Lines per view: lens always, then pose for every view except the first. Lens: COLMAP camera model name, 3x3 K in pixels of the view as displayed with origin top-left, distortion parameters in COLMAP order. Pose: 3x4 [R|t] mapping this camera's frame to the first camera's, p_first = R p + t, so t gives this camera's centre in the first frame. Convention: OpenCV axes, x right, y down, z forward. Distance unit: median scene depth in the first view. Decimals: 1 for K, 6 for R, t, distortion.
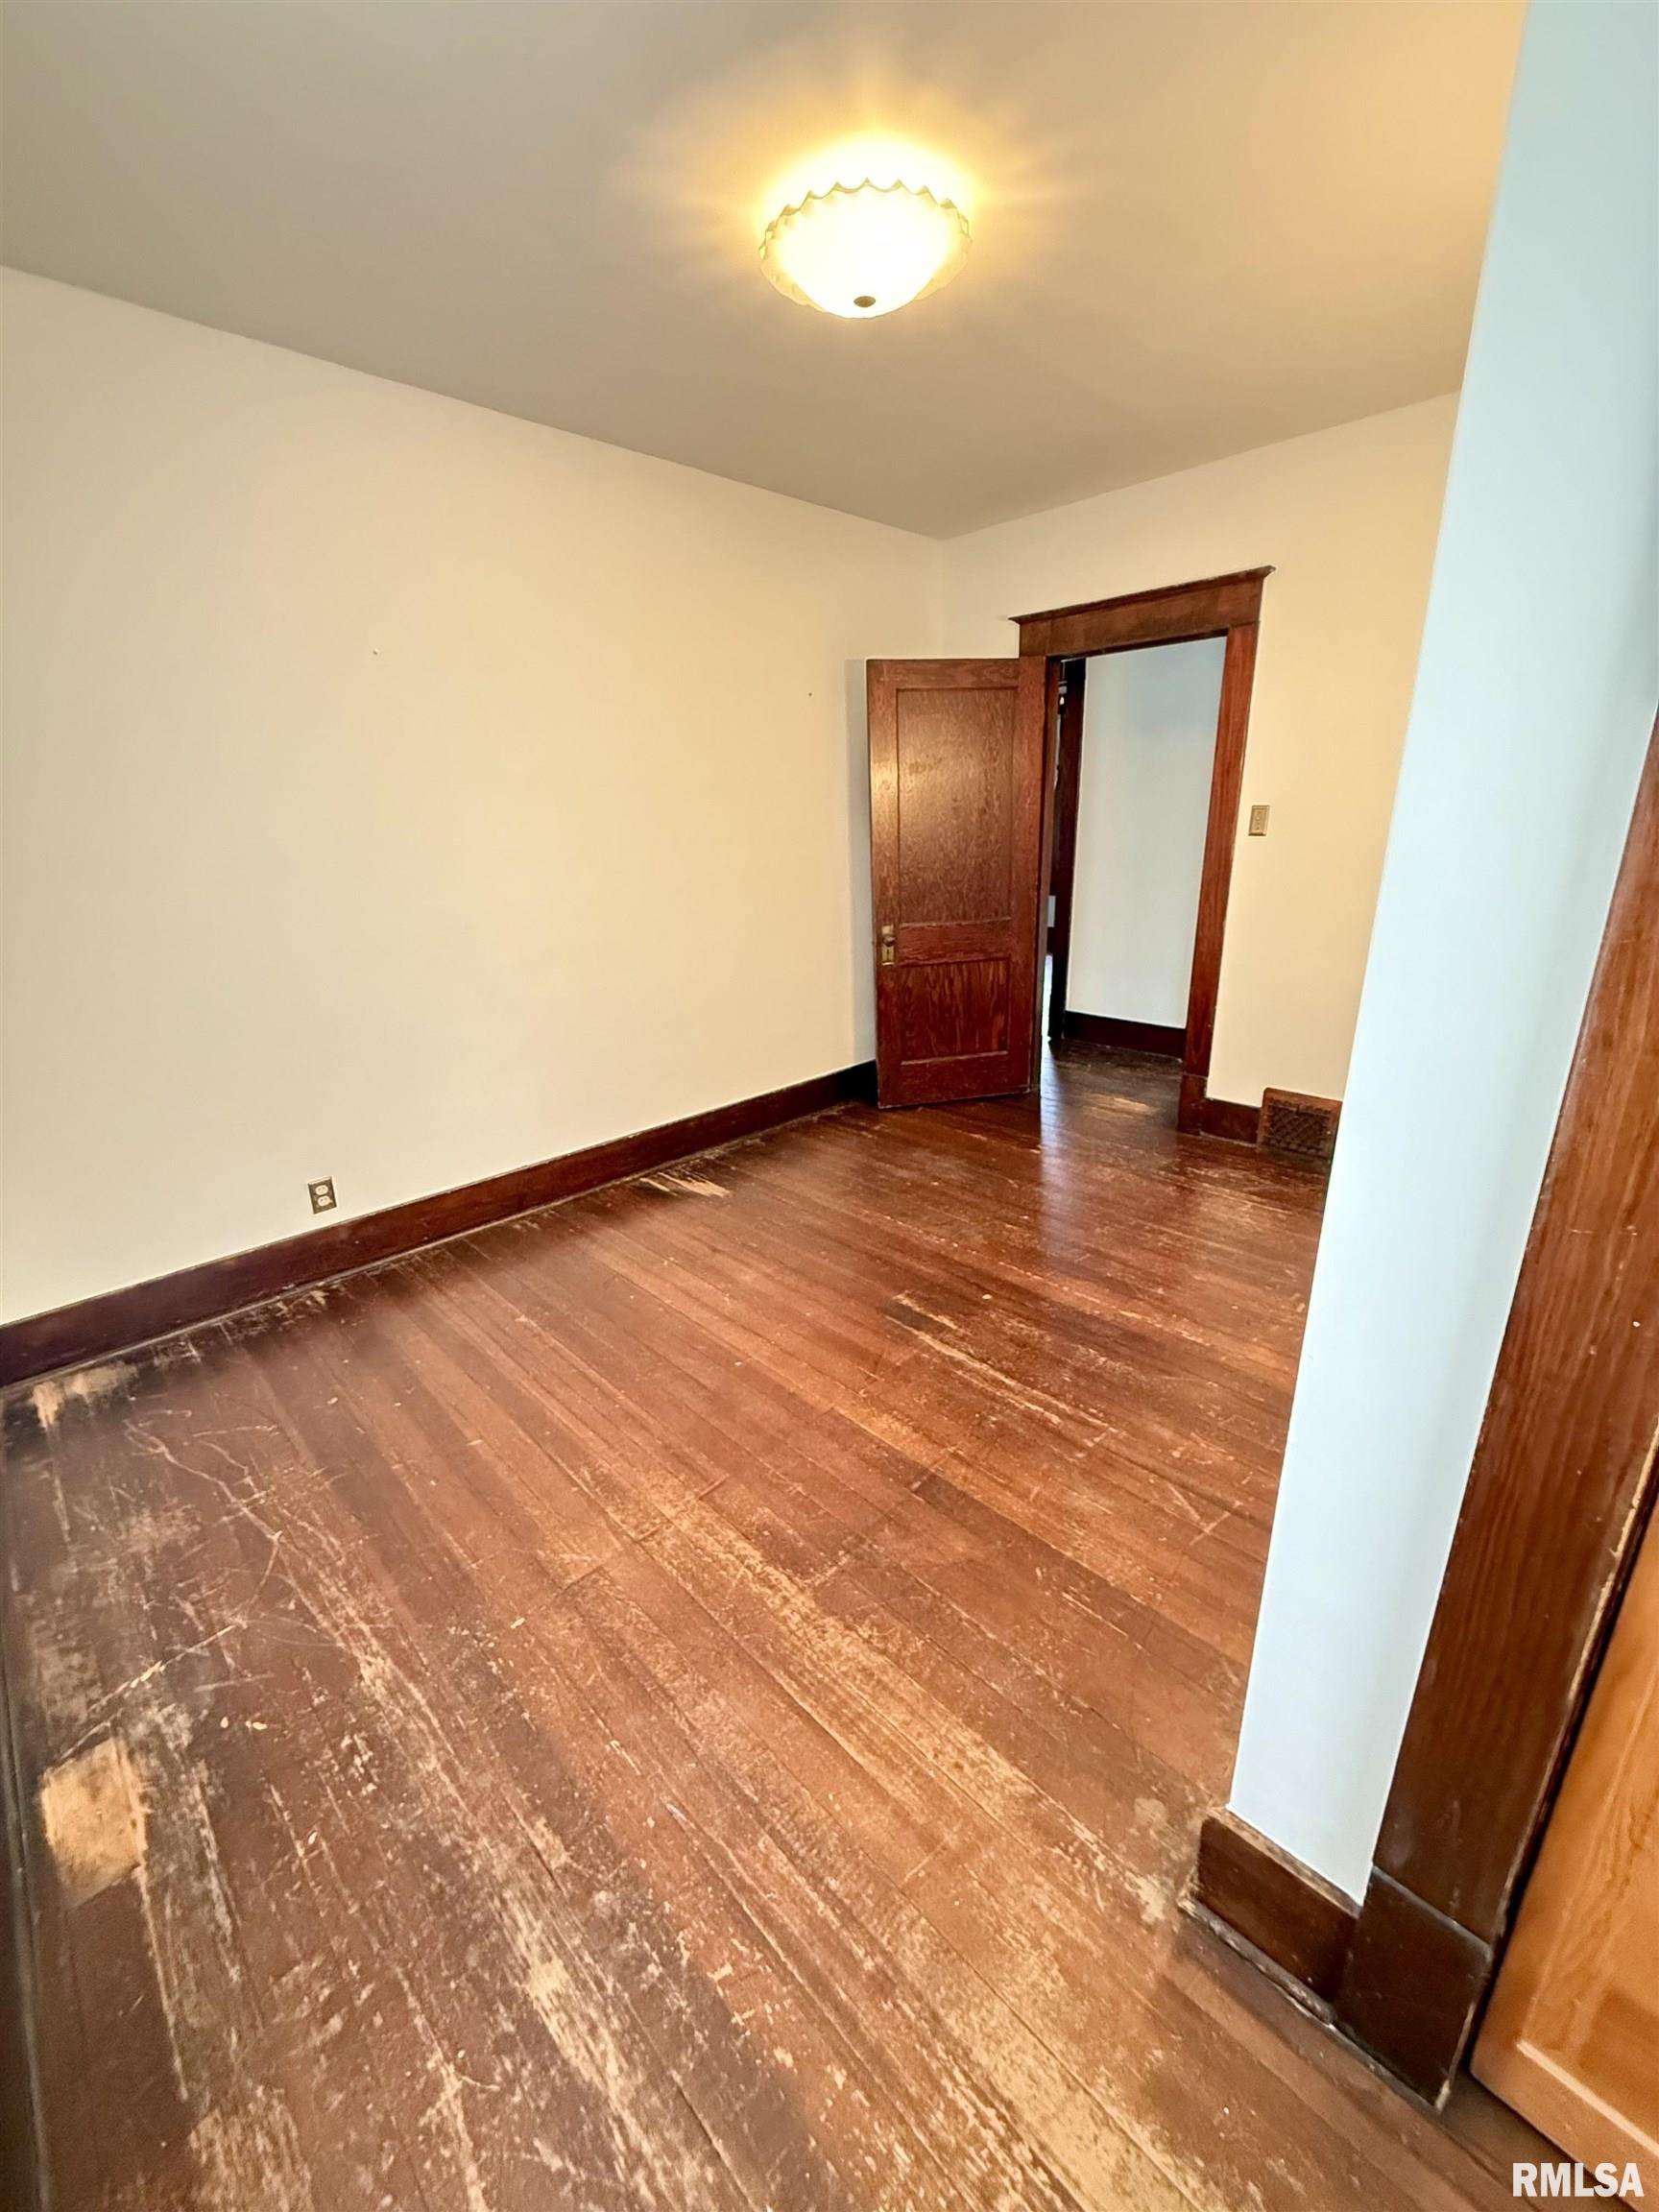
lens RADIAL K [[878.4, 0, 826.6], [0, 878.4, 1102.5], [0, 0, 1]] dist [0.000634, -0.000303]
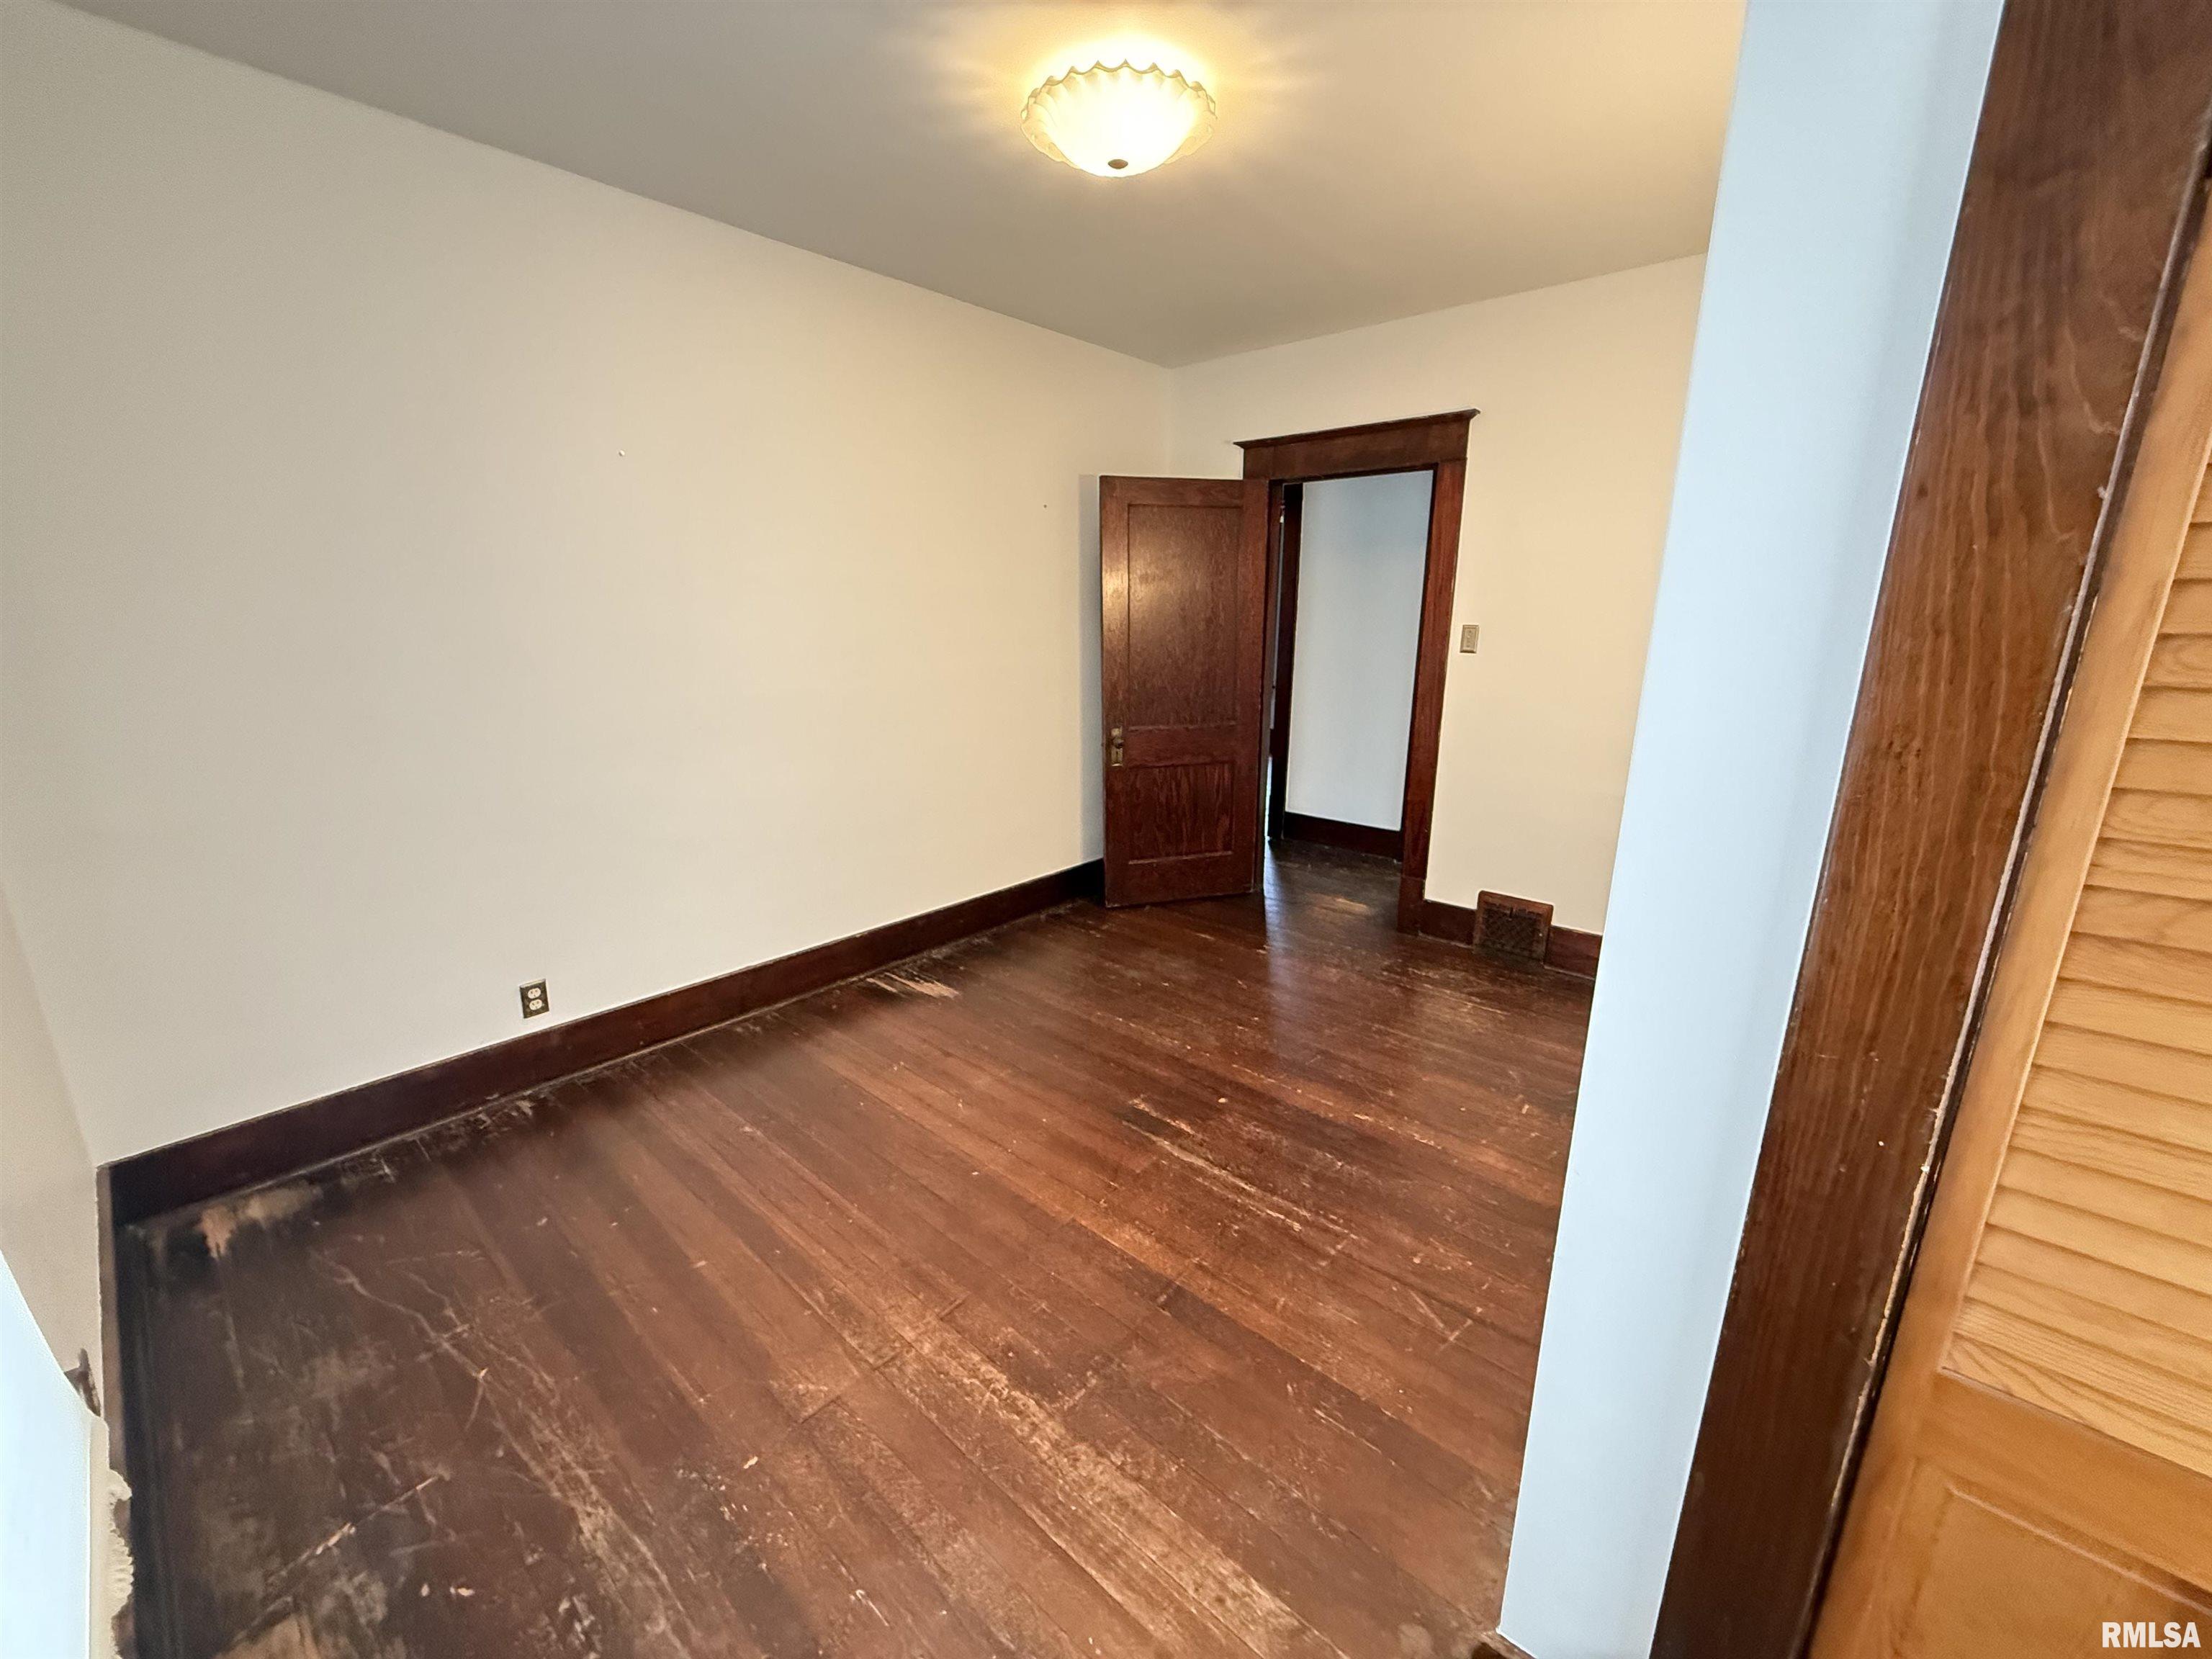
lens RADIAL K [[879.6, 0, 1101.1], [0, 879.6, 833.0], [0, 0, 1]] dist [0.001292, 0.000234]
pose [[0.997370, 0.012012, 0.071476, -0.044804], [-0.007000, 0.997525, -0.069956, -0.017531], [-0.072140, 0.069272, 0.994986, -0.015385]]
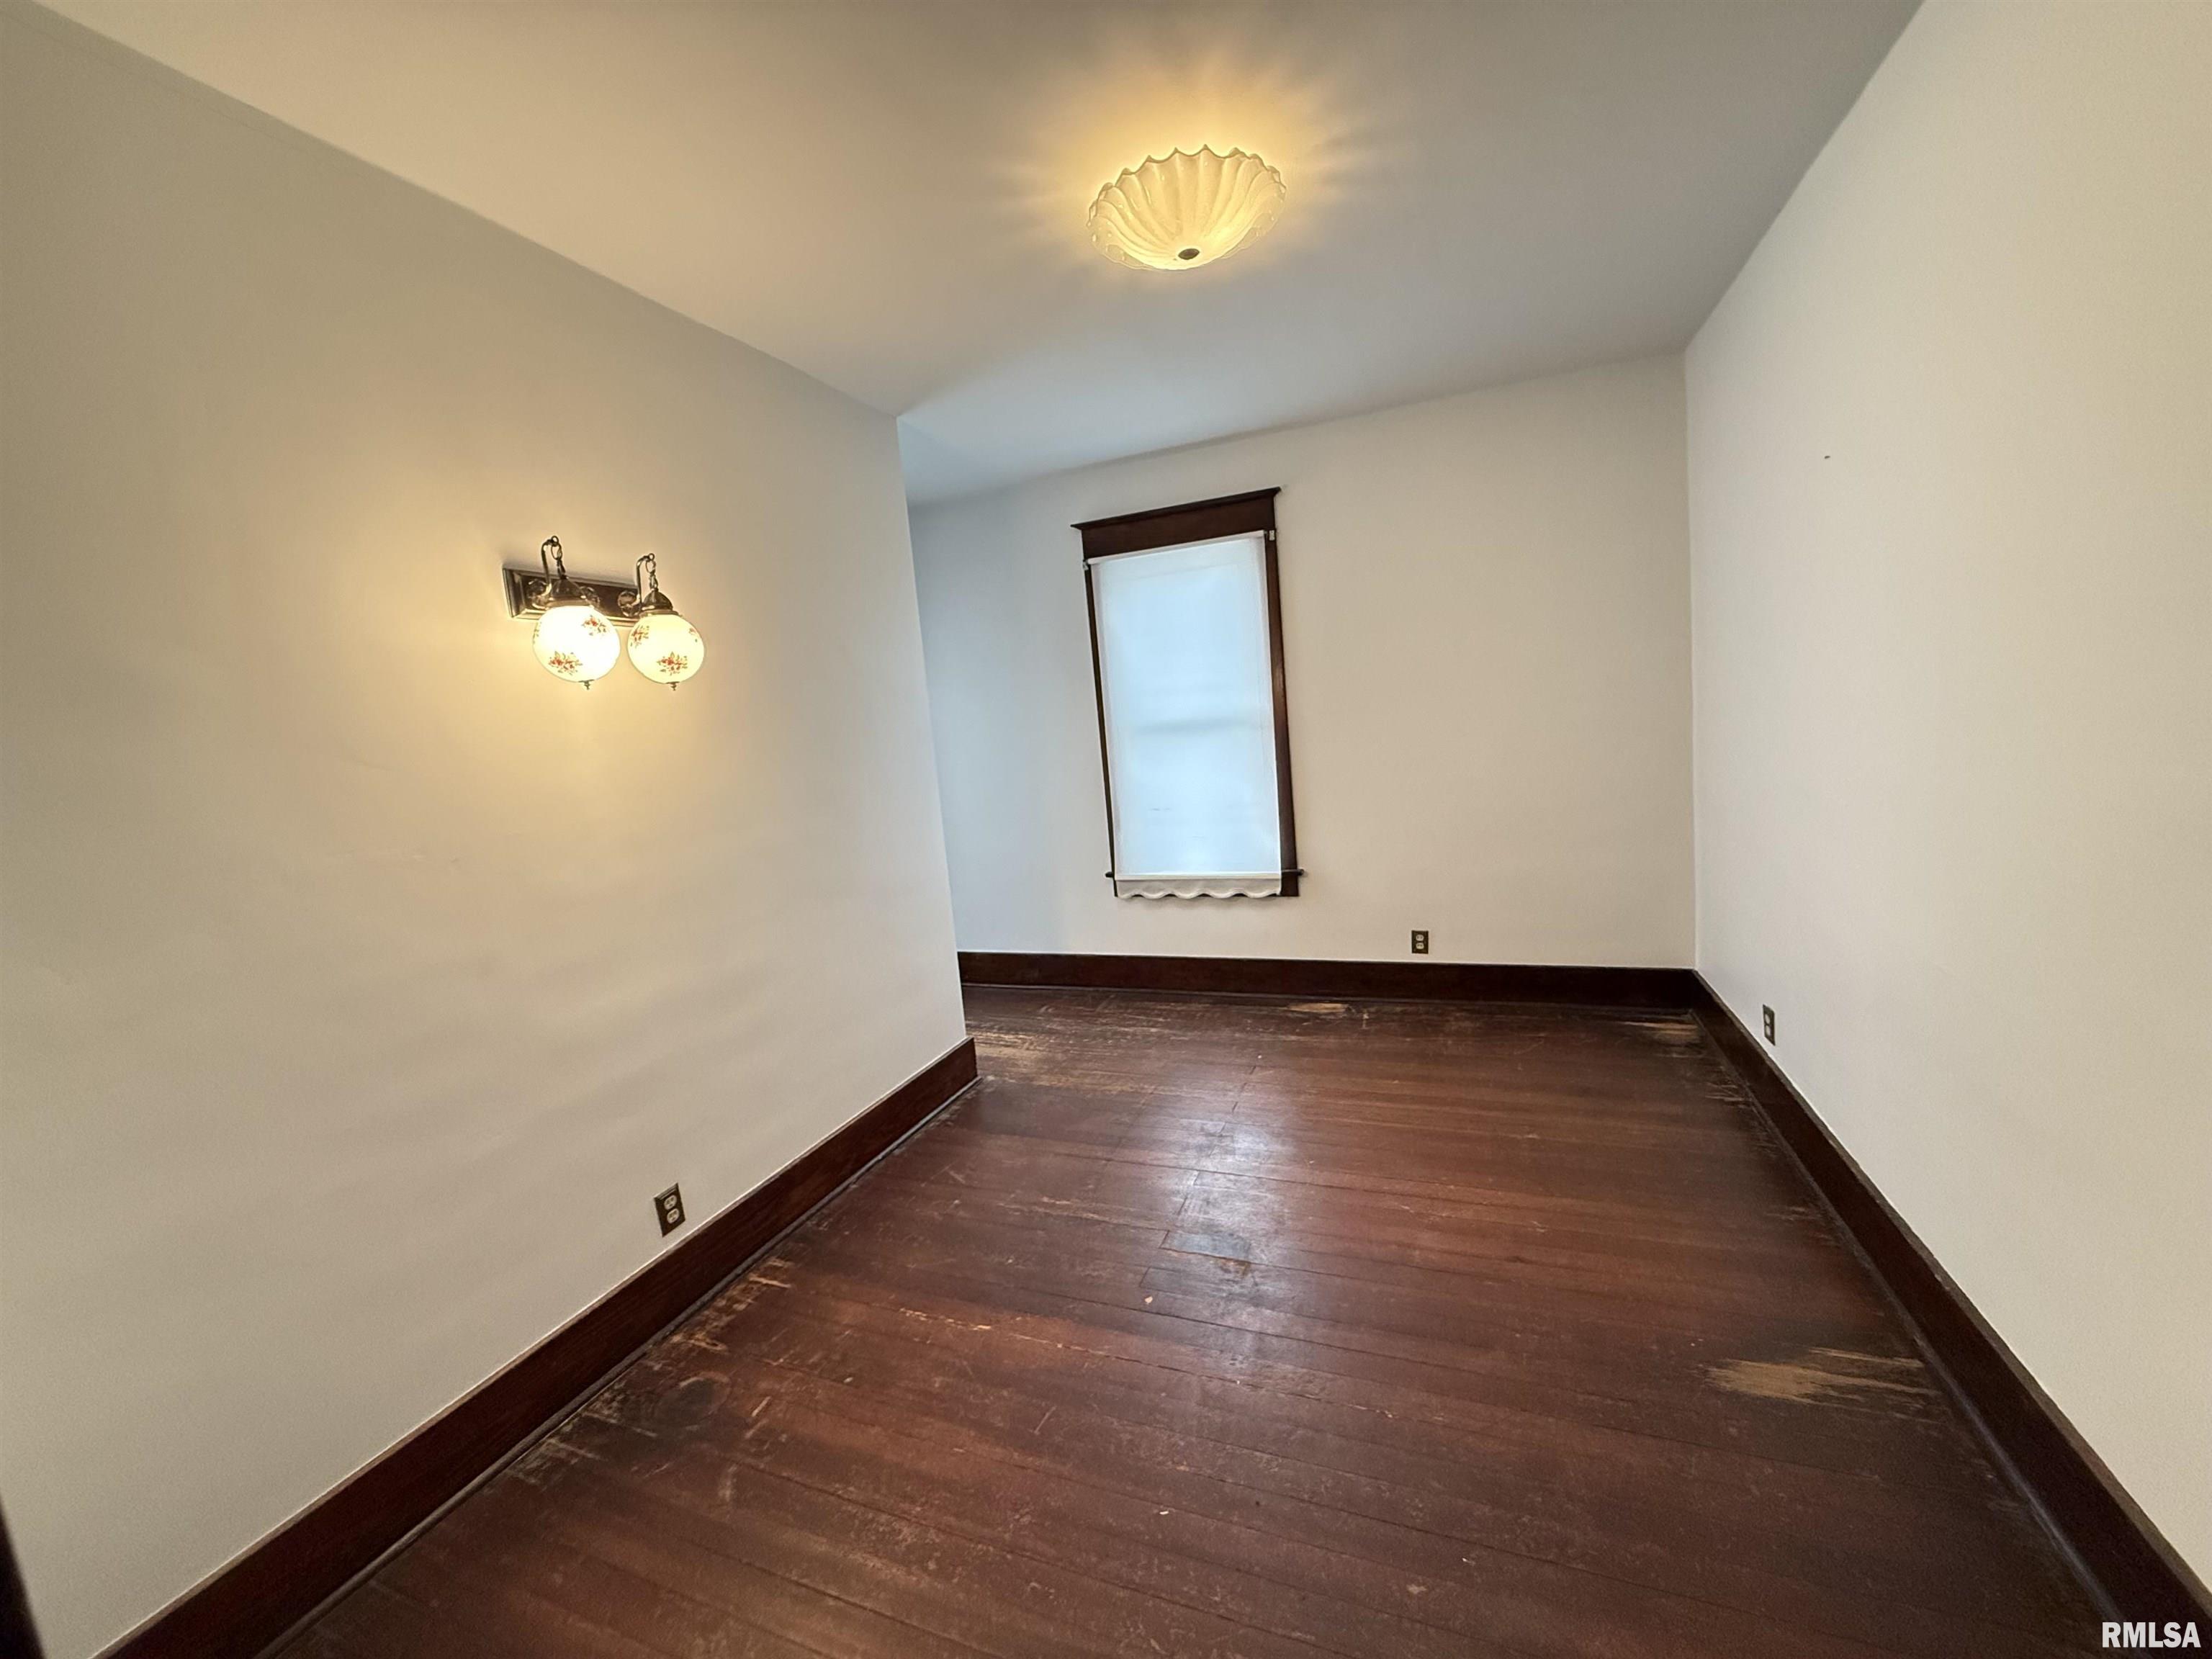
lens RADIAL K [[882.9, 0, 1106.0], [0, 882.9, 829.5], [0, 0, 1]] dist [0.013680, 0.000054]
pose [[-0.910105, 0.160702, -0.381947, 0.650045], [-0.014734, 0.908604, 0.417399, -0.729174], [0.414116, 0.385505, -0.824557, 2.103149]]
